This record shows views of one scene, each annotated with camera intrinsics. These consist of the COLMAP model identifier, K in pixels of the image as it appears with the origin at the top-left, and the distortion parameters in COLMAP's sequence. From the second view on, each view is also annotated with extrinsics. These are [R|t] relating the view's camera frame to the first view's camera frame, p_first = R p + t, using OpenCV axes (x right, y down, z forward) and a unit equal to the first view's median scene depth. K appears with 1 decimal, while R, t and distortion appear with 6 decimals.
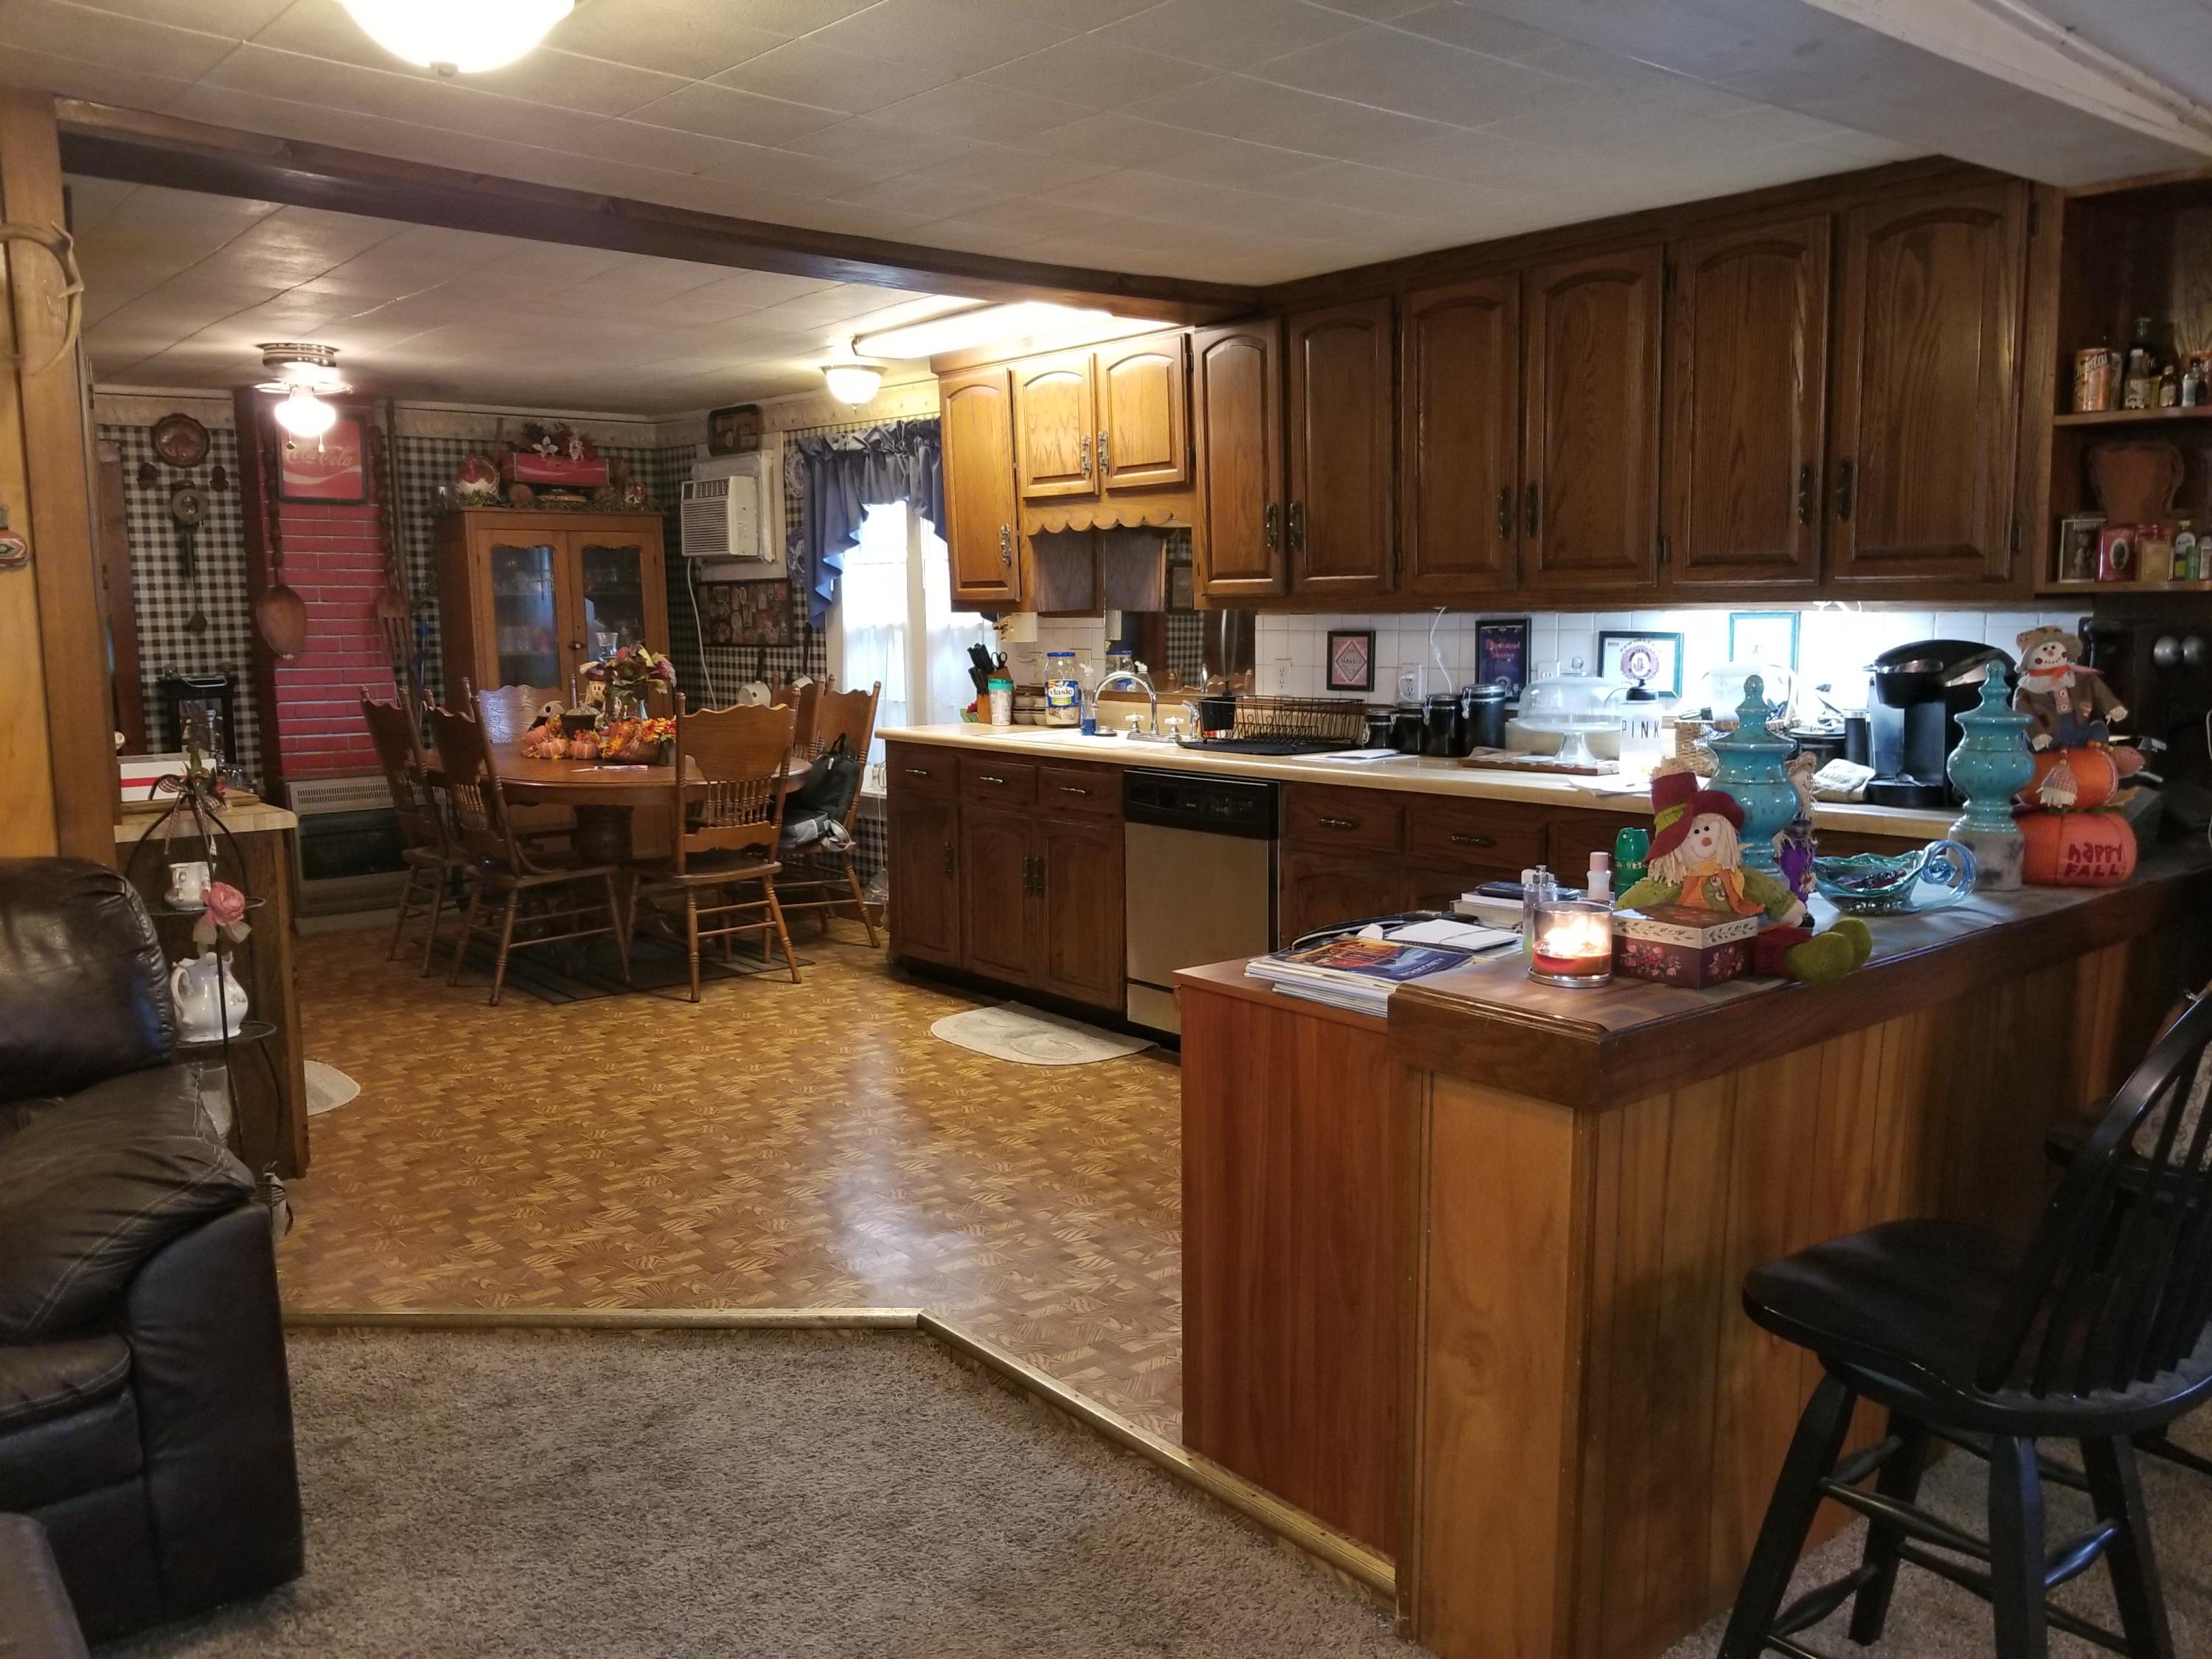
lens RADIAL K [[1744.9, 0, 1126.5], [0, 1744.9, 823.2], [0, 0, 1]] dist [0.055443, -0.085787]
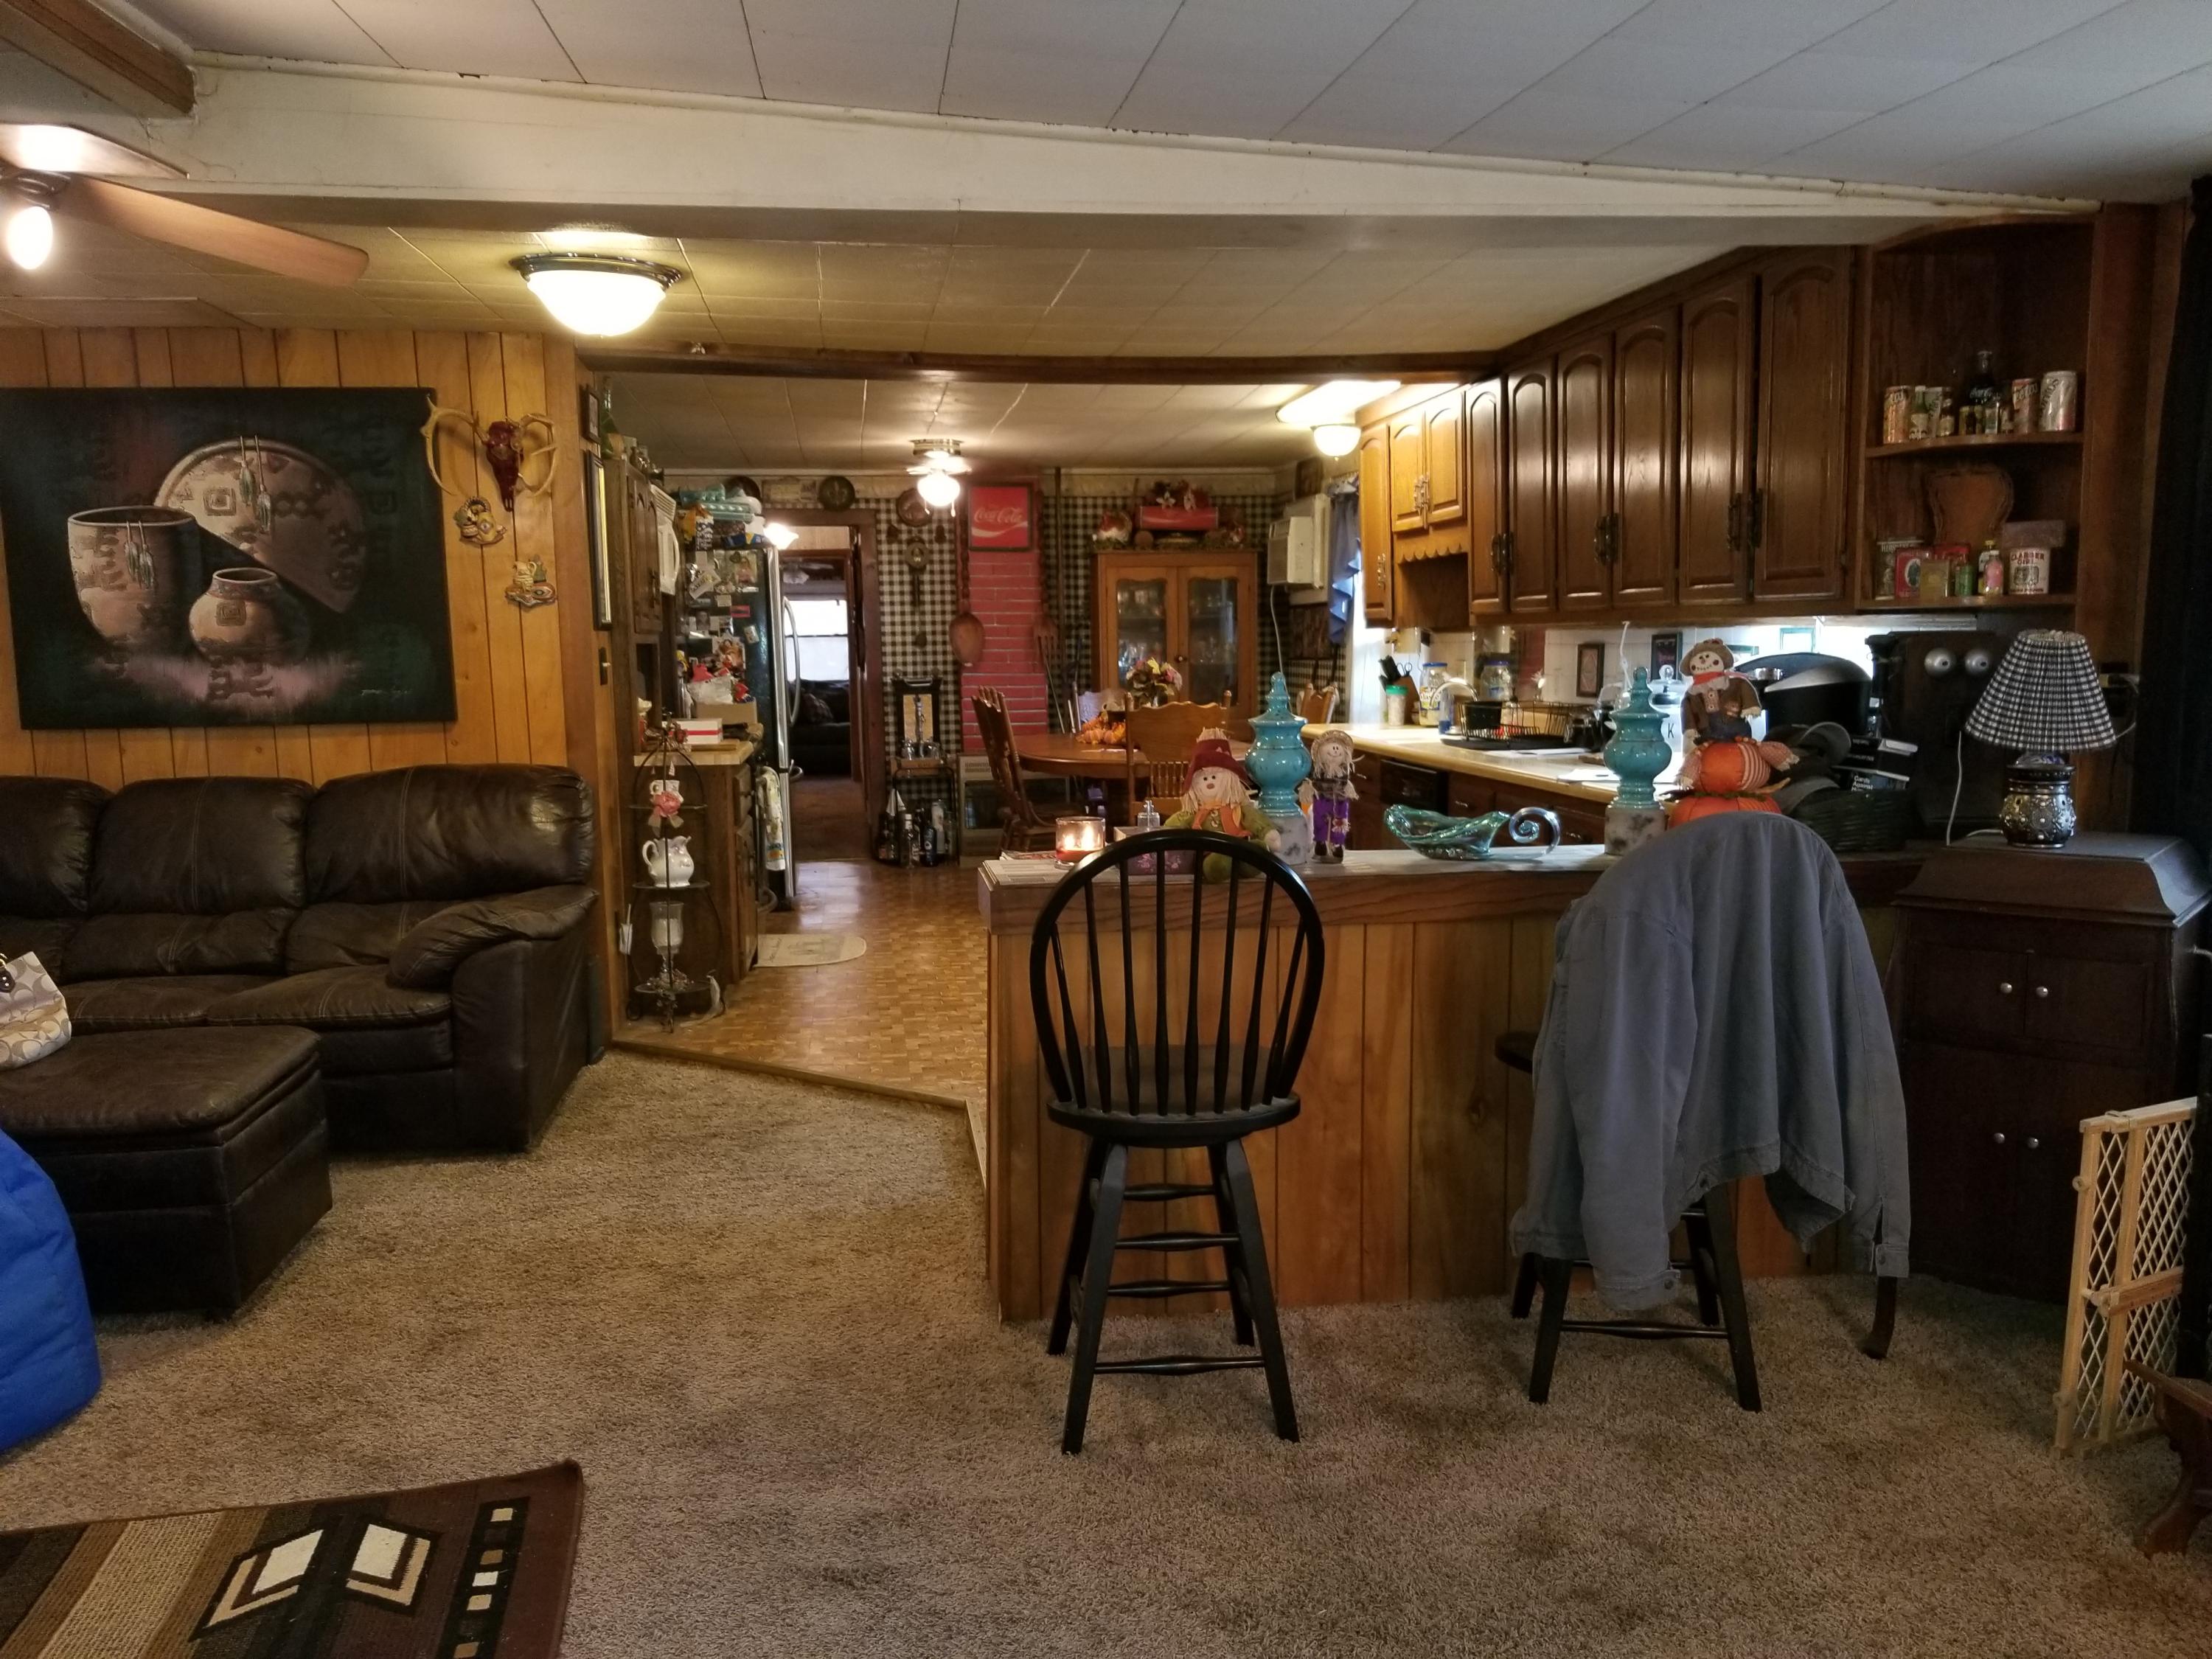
lens RADIAL K [[1744.9, 0, 1109.4], [0, 1744.9, 865.3], [0, 0, 1]] dist [0.055443, -0.085787]
pose [[0.846630, 0.069797, -0.527585, 0.405492], [-0.063371, 0.997531, 0.030275, 0.015073], [0.528396, 0.007802, 0.848962, -0.106233]]
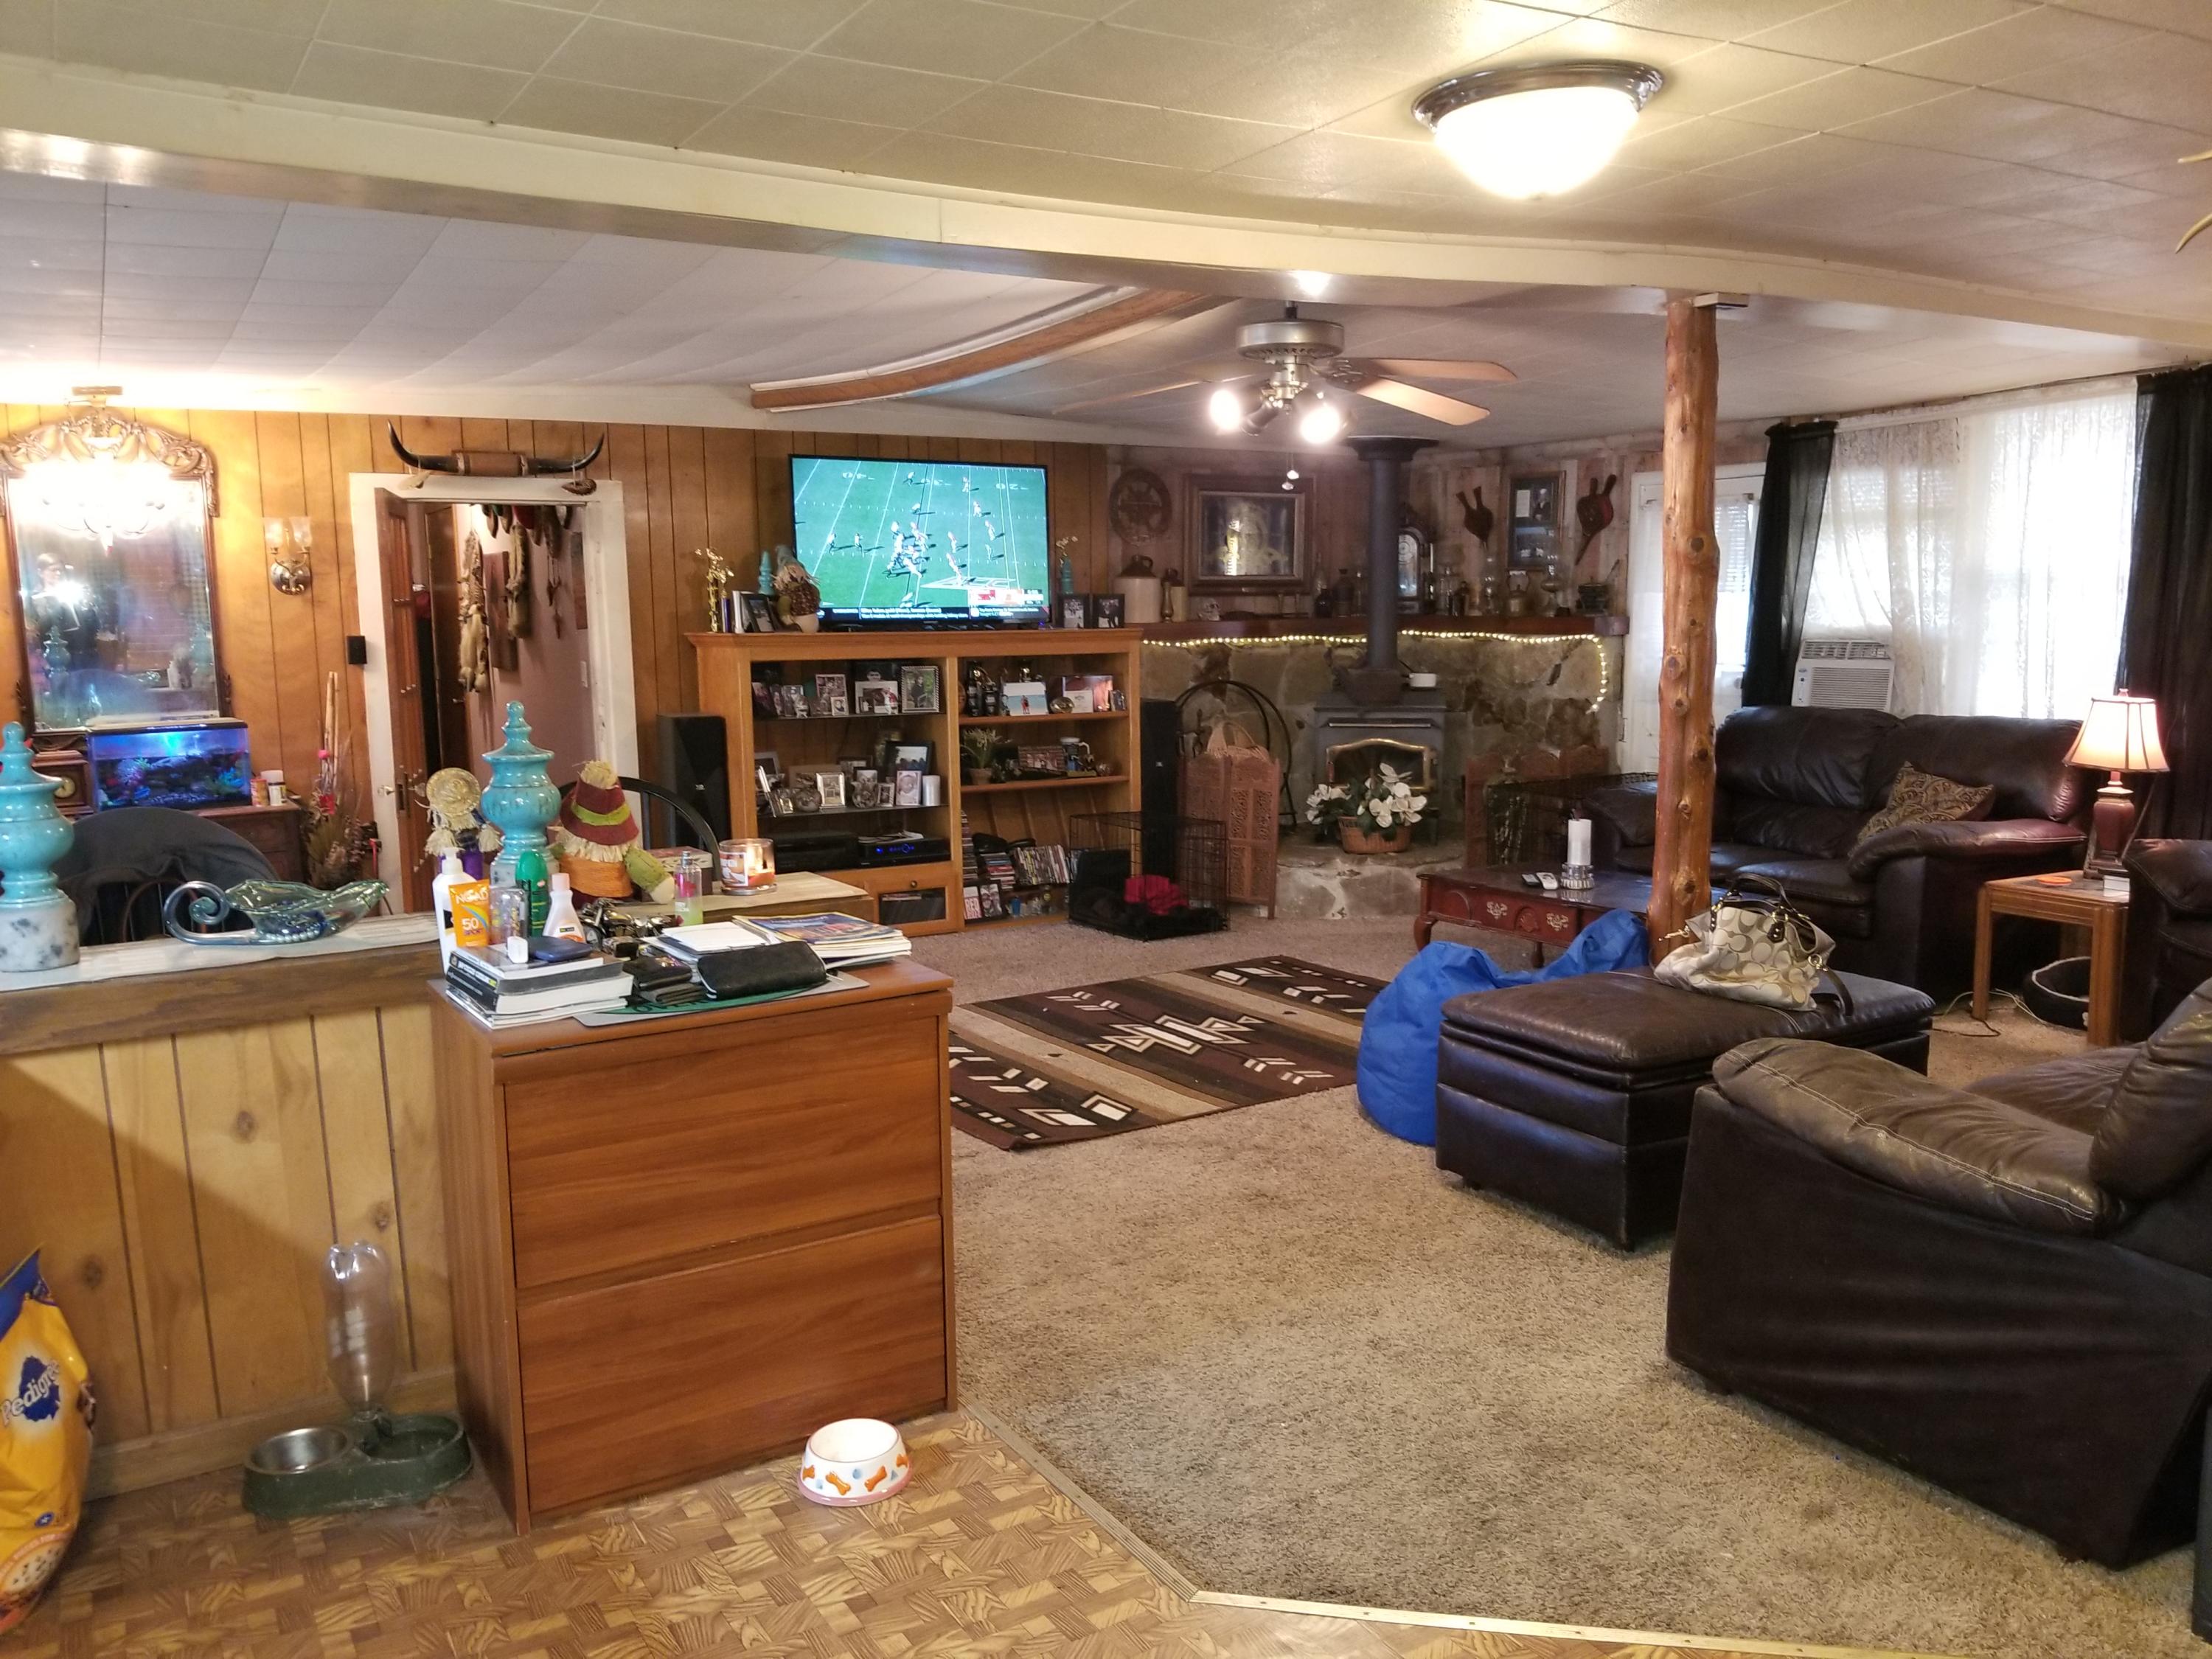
lens RADIAL K [[1744.9, 0, 1131.8], [0, 1744.9, 852.1], [0, 0, 1]] dist [0.055443, -0.085787]
pose [[-0.987233, -0.004501, 0.159222, -0.108373], [0.038795, 0.962705, 0.267758, -0.119319], [-0.154489, 0.270516, -0.950239, 0.870868]]
